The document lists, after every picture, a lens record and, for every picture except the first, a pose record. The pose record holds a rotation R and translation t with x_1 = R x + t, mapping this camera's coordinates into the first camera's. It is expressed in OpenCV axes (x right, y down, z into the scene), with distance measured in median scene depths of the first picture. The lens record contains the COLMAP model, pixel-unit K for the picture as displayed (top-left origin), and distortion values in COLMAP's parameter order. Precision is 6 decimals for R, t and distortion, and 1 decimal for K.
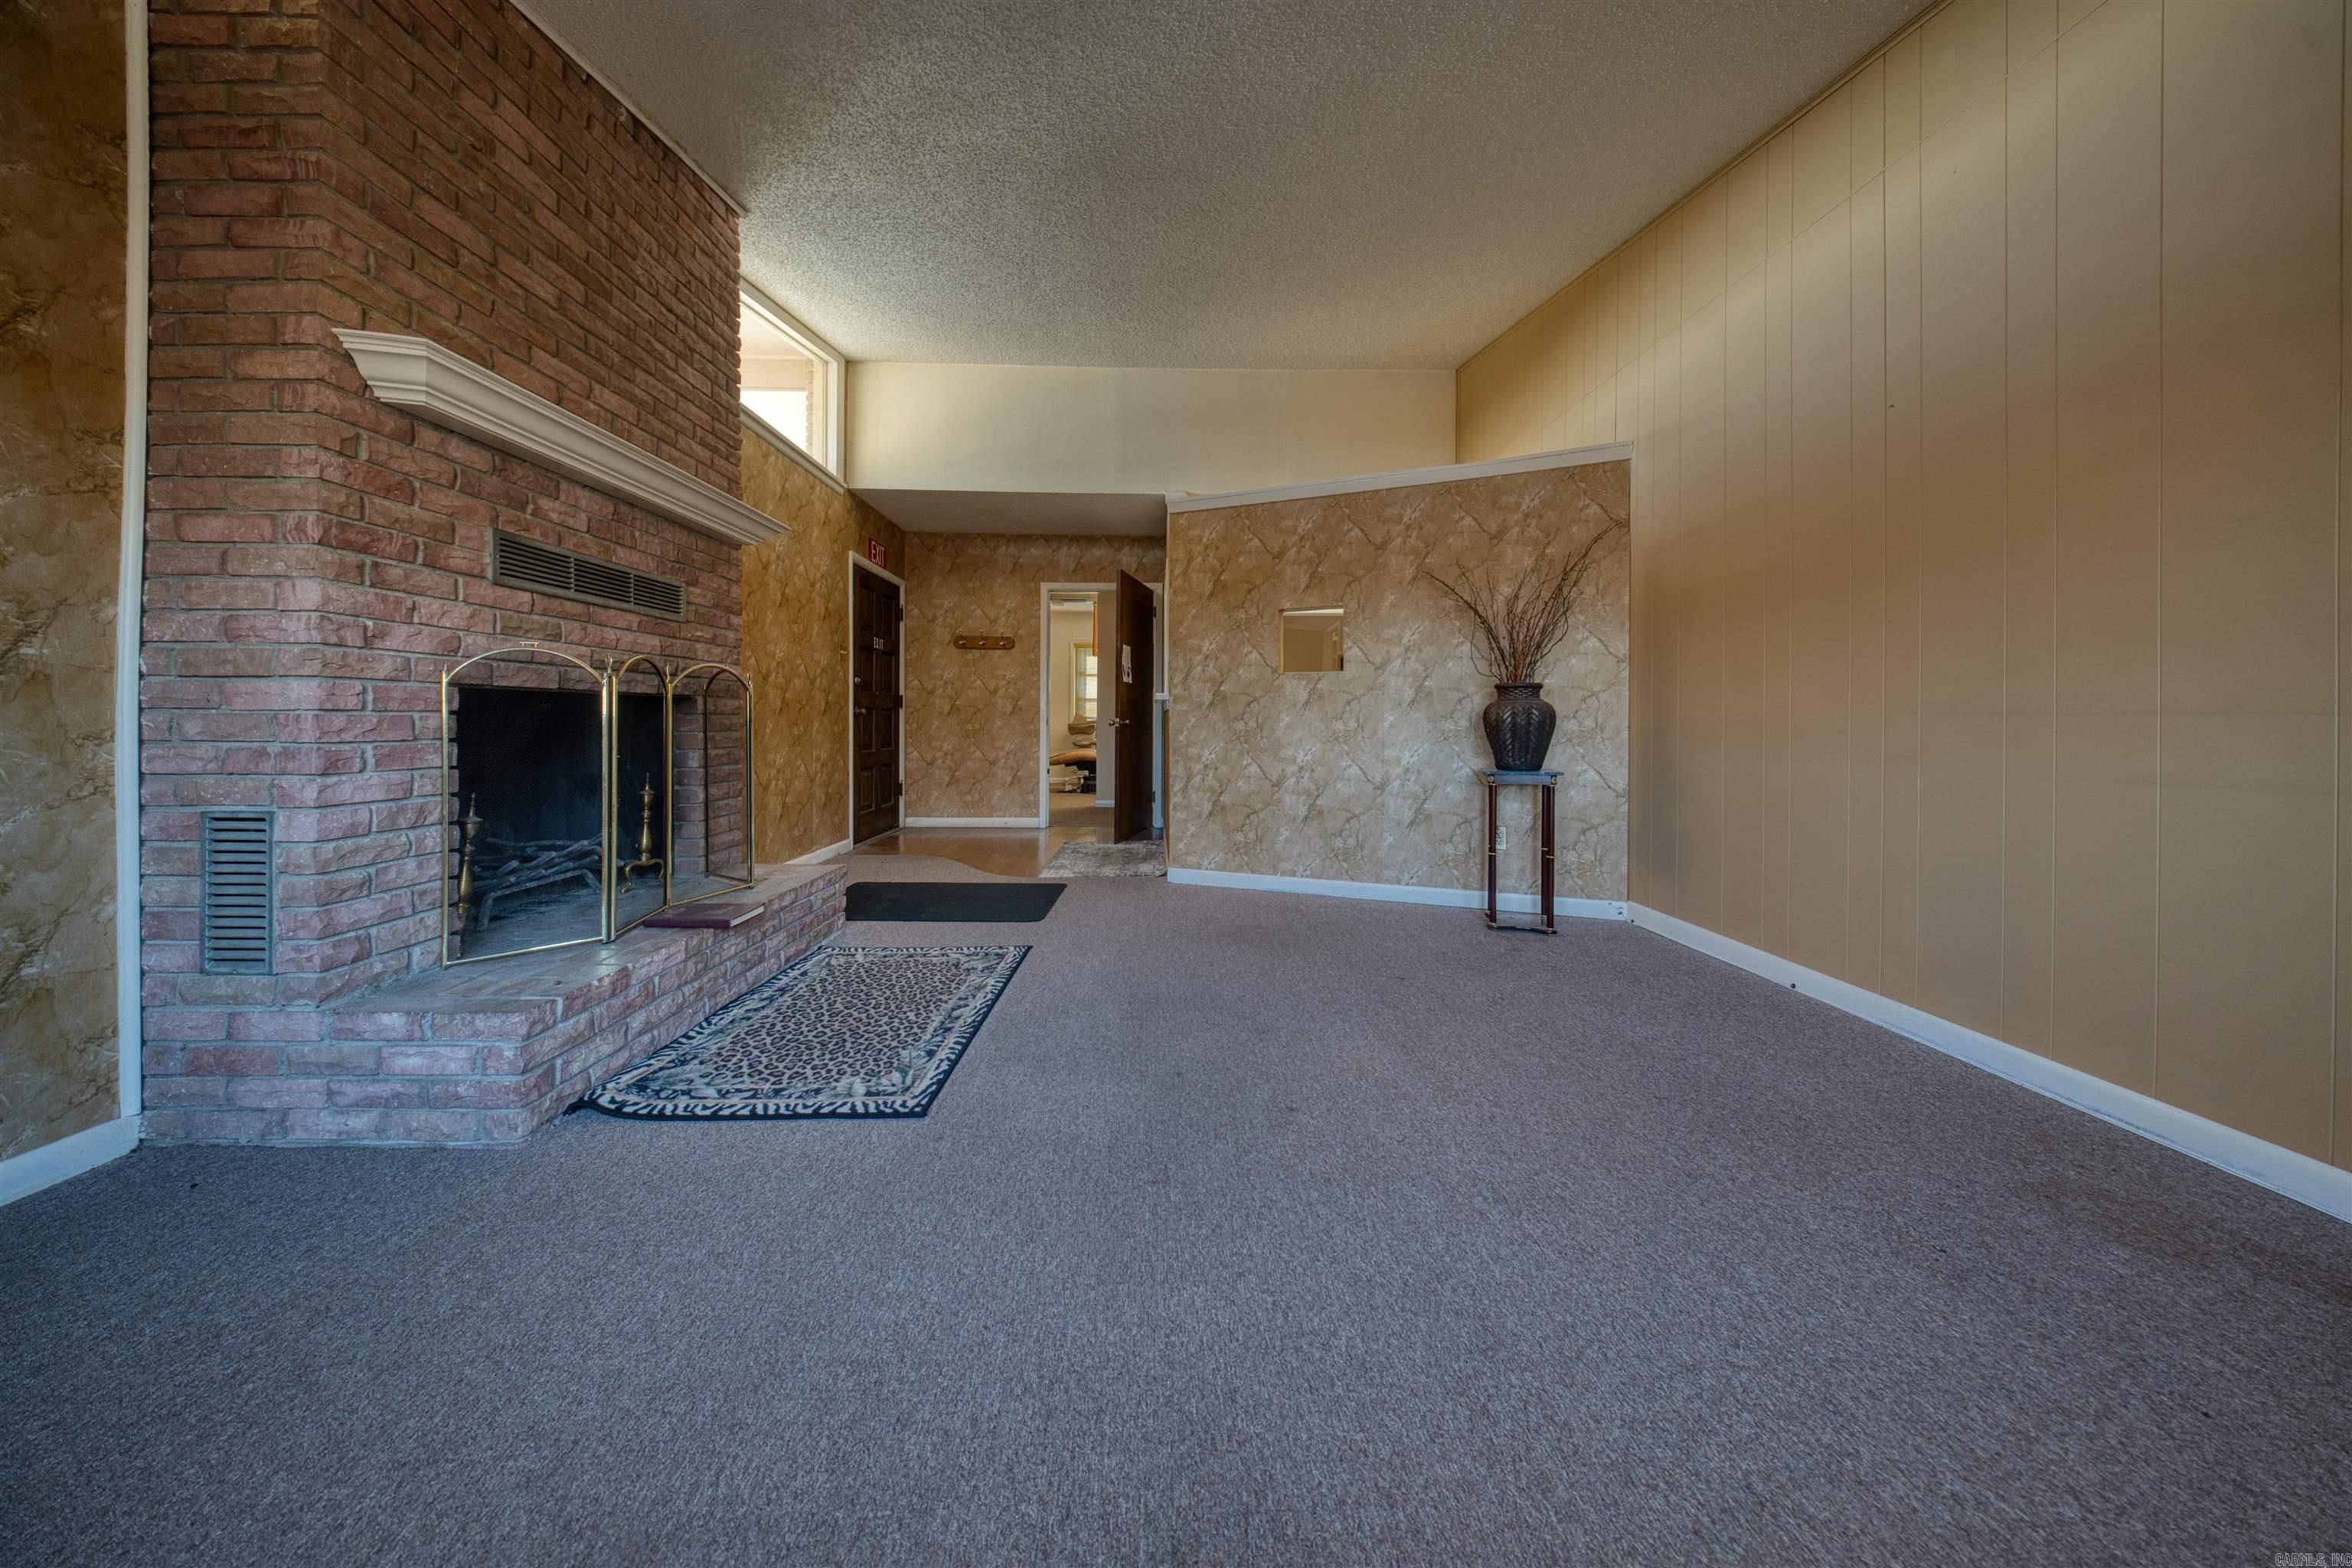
lens RADIAL K [[696.5, 0, 1185.2], [0, 696.5, 730.0], [0, 0, 1]] dist [0.001850, -0.004011]
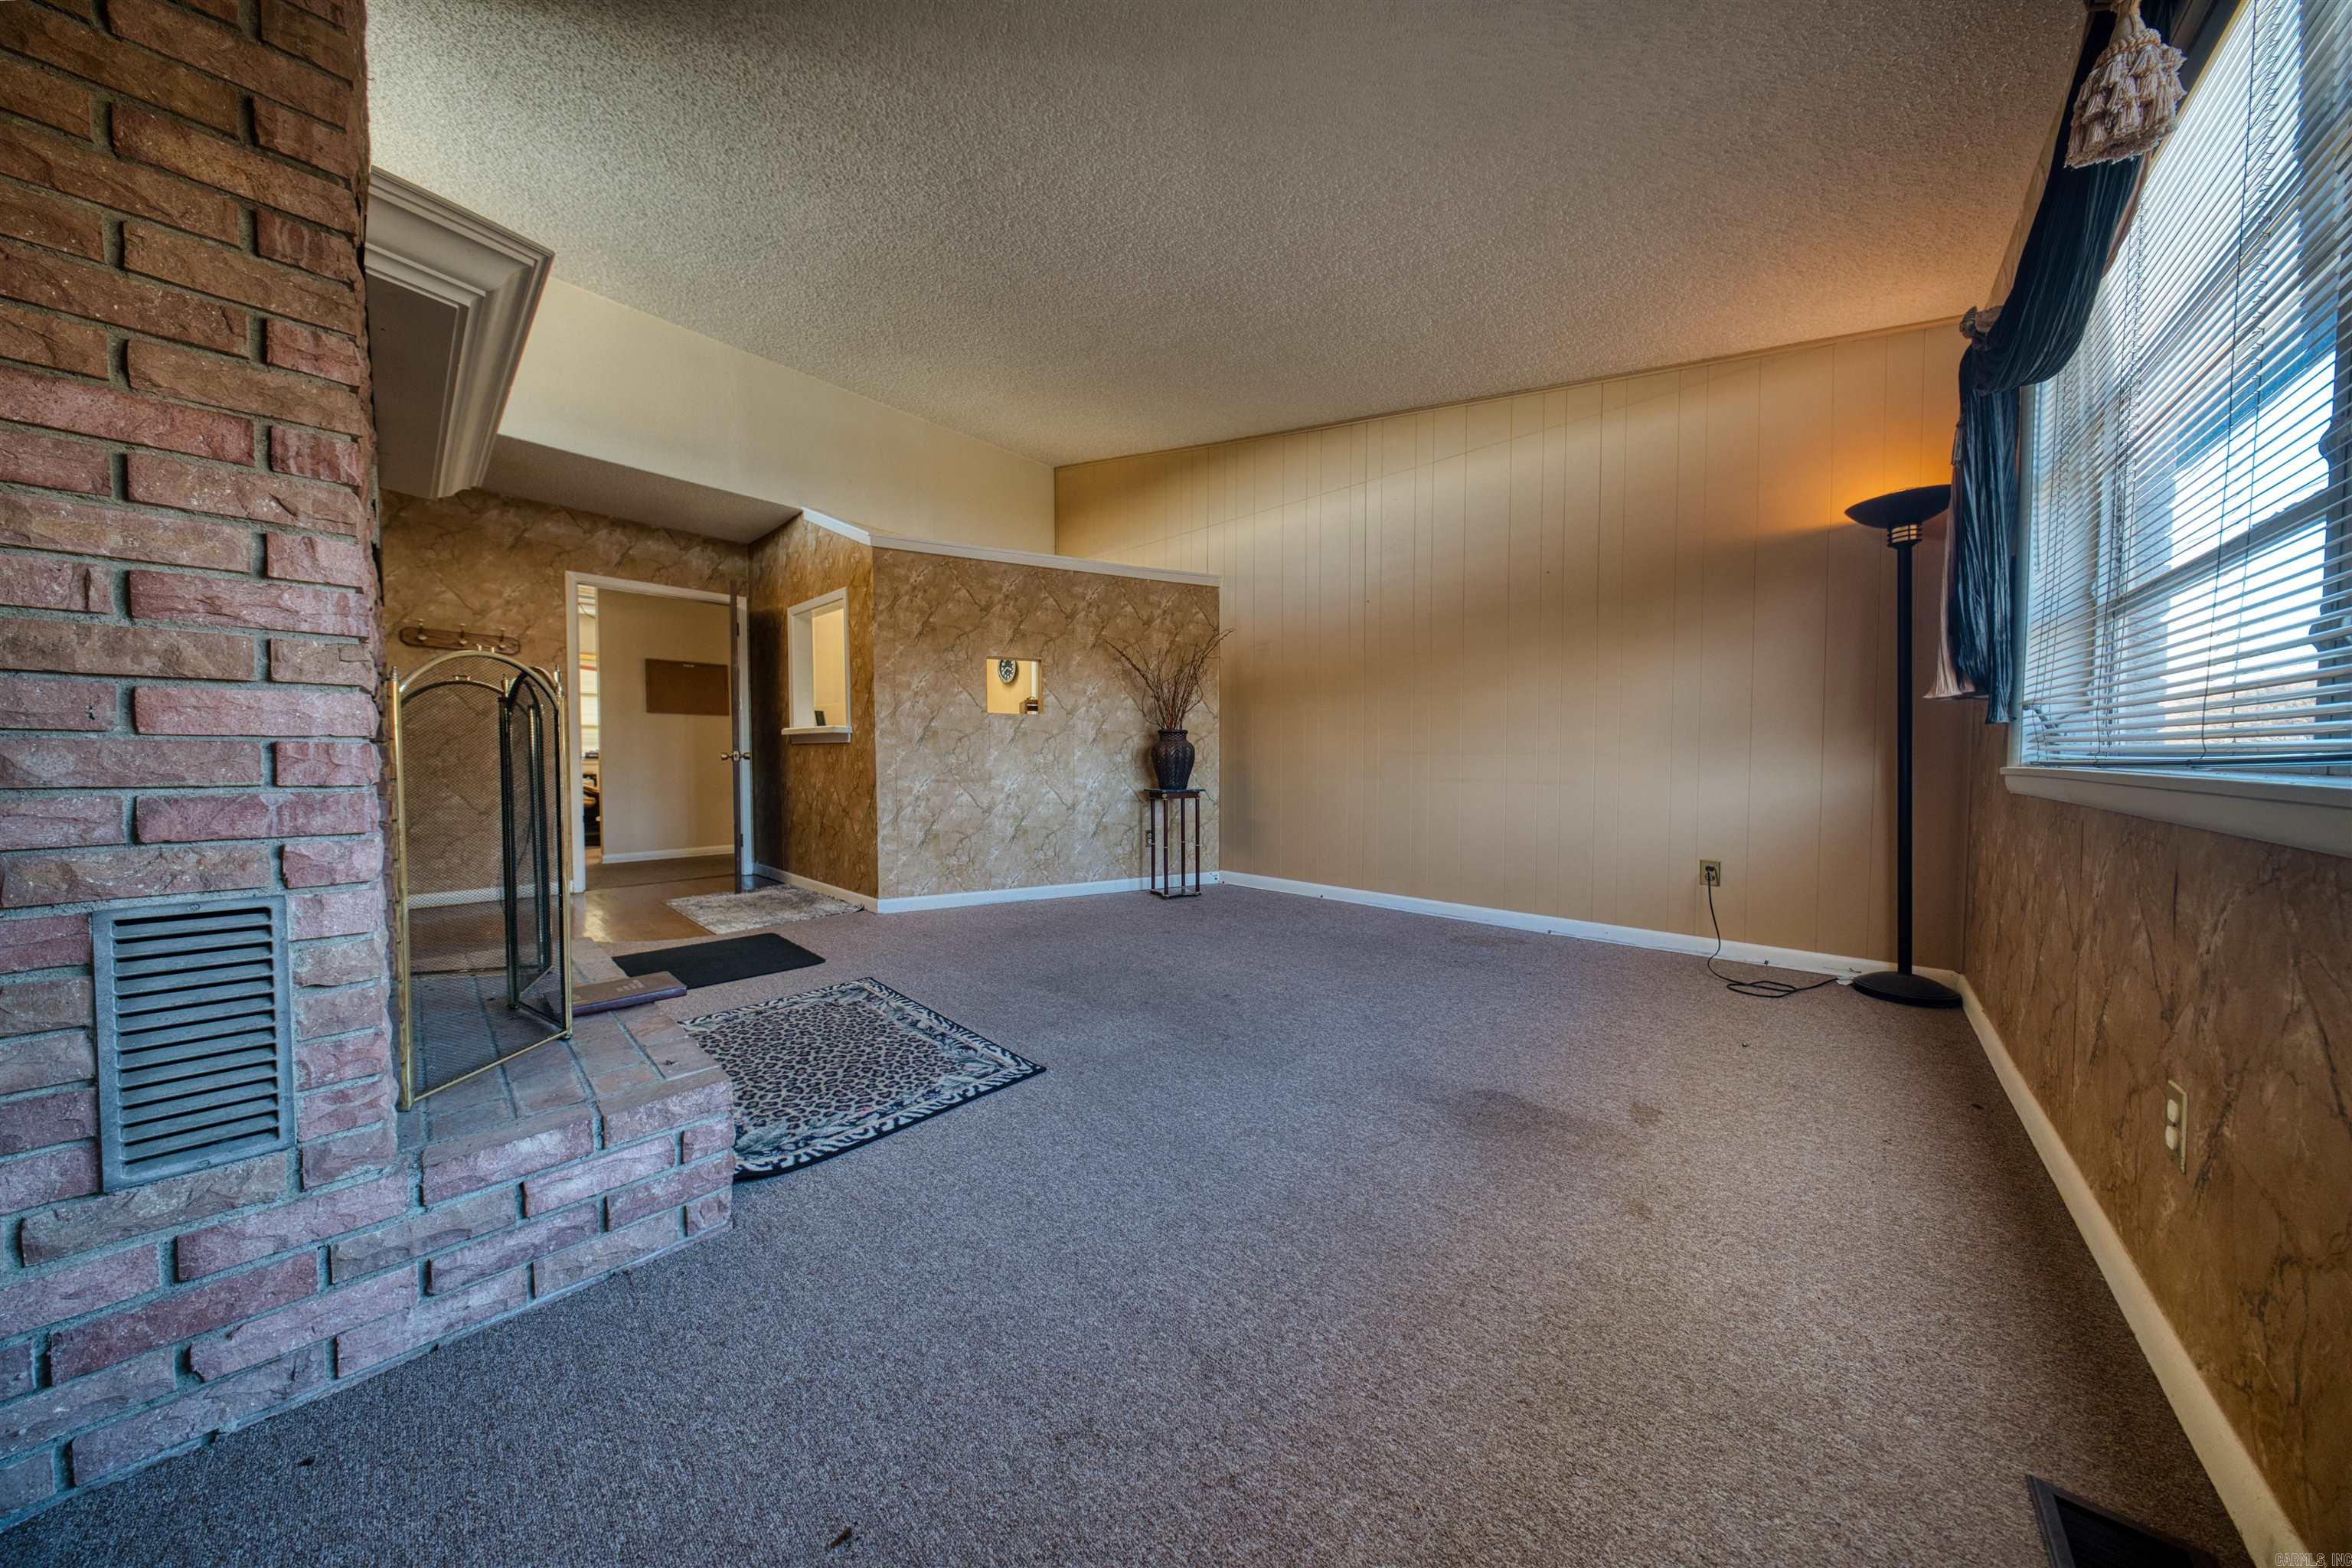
lens RADIAL K [[706.4, 0, 1176.0], [0, 706.4, 784.0], [0, 0, 1]] dist [-0.010434, -0.000021]
pose [[0.687075, -0.026481, 0.726104, -0.647960], [0.005373, 0.999493, 0.031367, 0.000021], [-0.726567, -0.017650, 0.686869, -0.020755]]
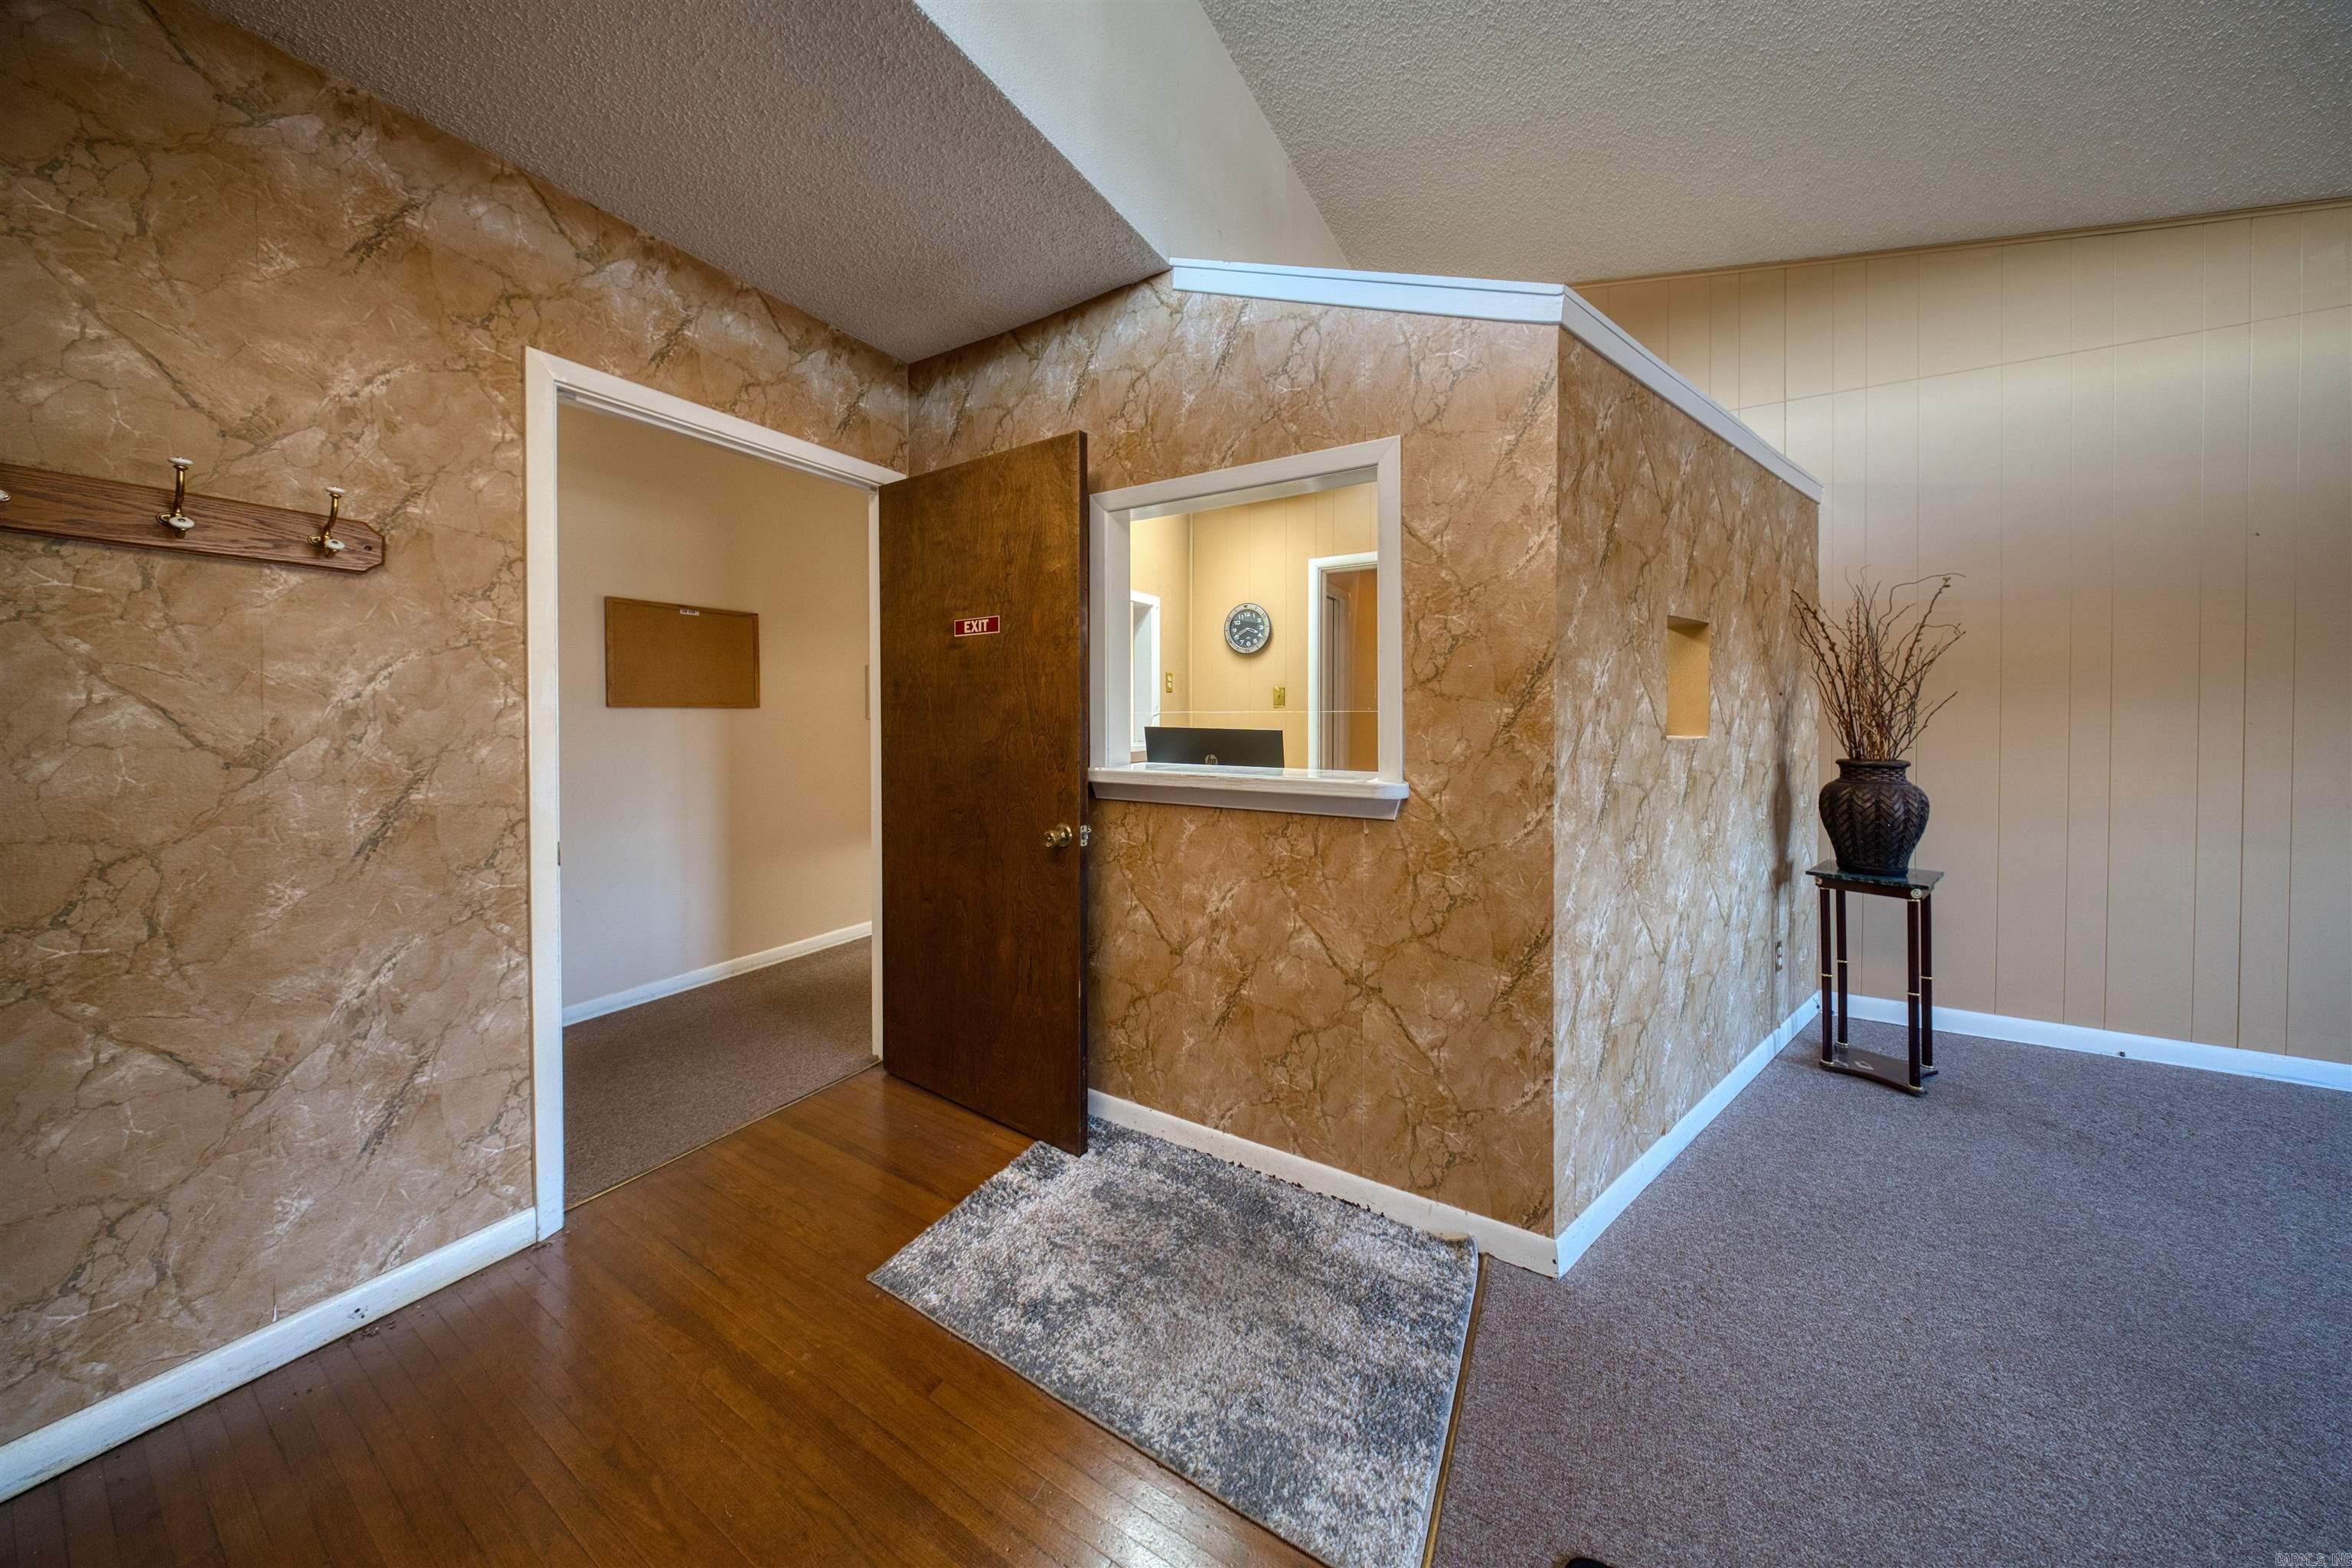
lens RADIAL K [[722.2, 0, 1170.3], [0, 722.2, 722.1], [0, 0, 1]] dist [0.000770, 0.000024]
pose [[0.531217, -0.013290, 0.847132, -0.658099], [0.012550, 0.999891, 0.007816, -0.134702], [-0.847143, 0.006480, 0.531326, 1.332088]]
